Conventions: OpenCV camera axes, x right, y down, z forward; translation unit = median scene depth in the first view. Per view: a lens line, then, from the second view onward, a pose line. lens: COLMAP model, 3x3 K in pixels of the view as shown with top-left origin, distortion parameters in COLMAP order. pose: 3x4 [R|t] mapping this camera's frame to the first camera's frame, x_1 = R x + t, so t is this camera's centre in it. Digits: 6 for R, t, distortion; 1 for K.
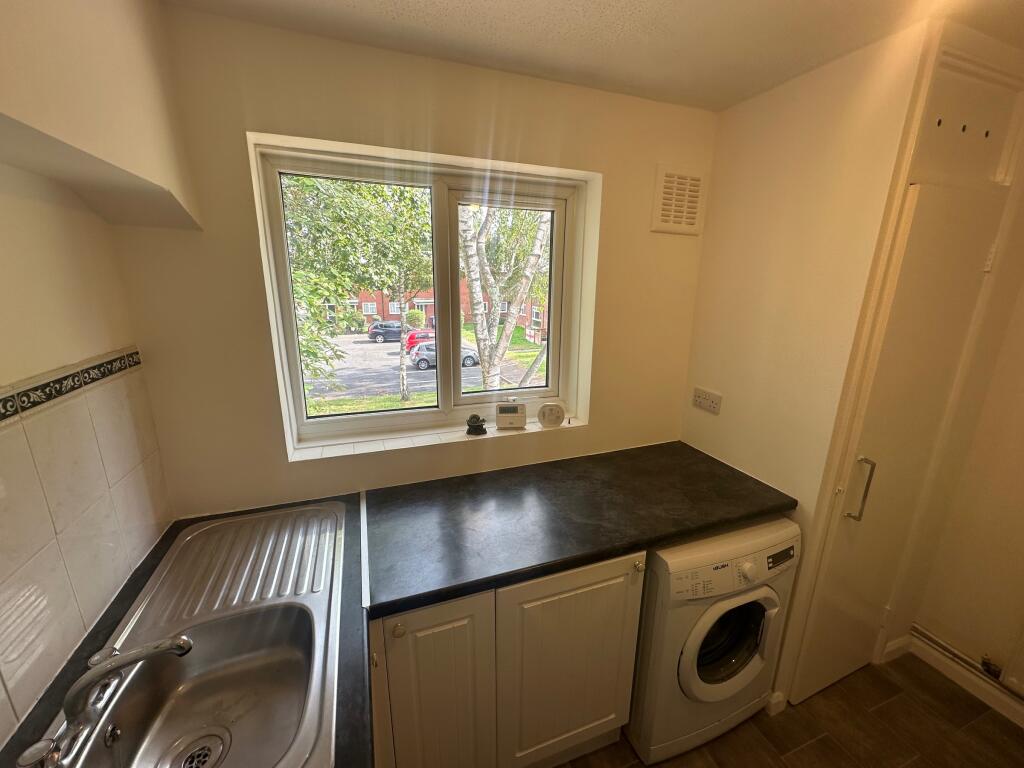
lens RADIAL K [[404.1, 0, 507.7], [0, 404.1, 385.7], [0, 0, 1]] dist [-0.002130, 0.000863]
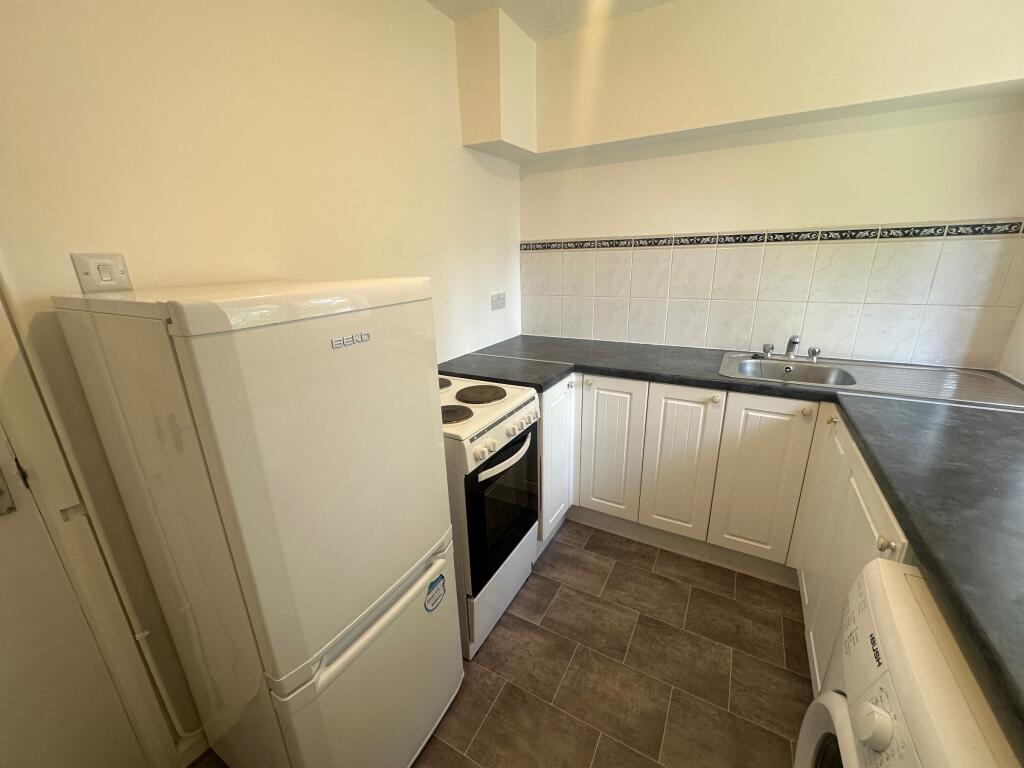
lens RADIAL K [[404.1, 0, 513.8], [0, 404.1, 384.0], [0, 0, 1]] dist [-0.002130, 0.000863]
pose [[-0.755805, 0.205780, -0.621622, 0.864230], [-0.152024, 0.868249, 0.472263, 0.009682], [0.636905, 0.451440, -0.624943, 0.698581]]
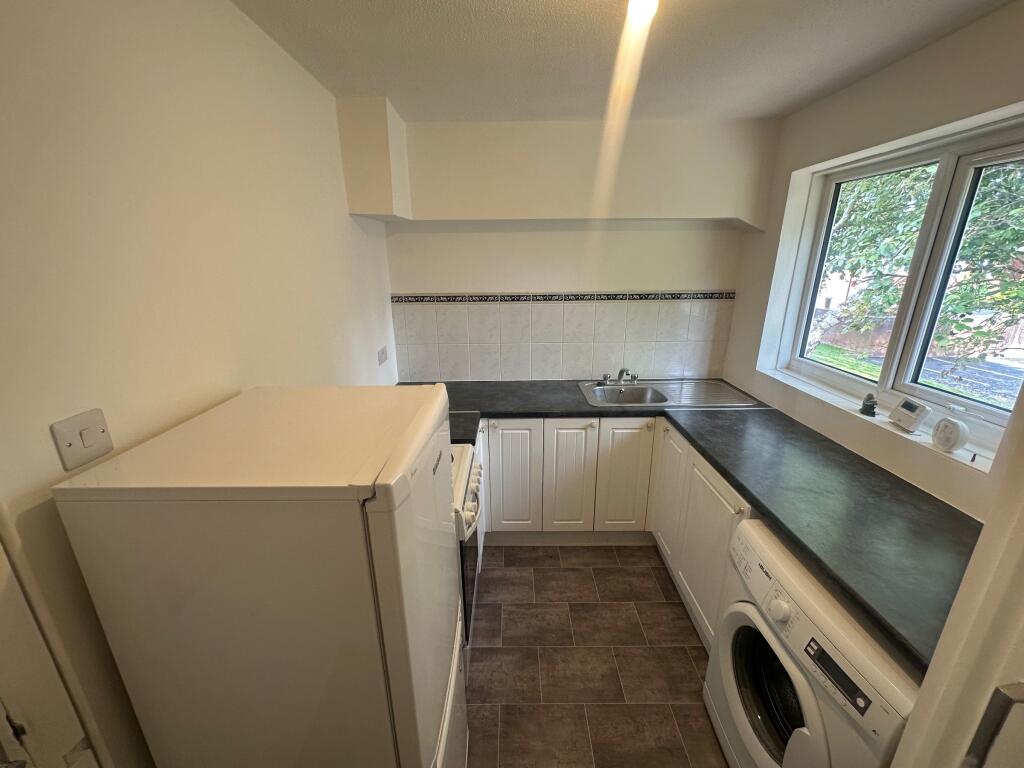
lens RADIAL K [[404.1, 0, 509.2], [0, 404.1, 383.3], [0, 0, 1]] dist [-0.002130, 0.000863]
pose [[-0.343650, 0.268118, -0.900010, 1.137656], [-0.234716, 0.903437, 0.358761, -0.101123], [0.909292, 0.334535, -0.247535, 0.442610]]
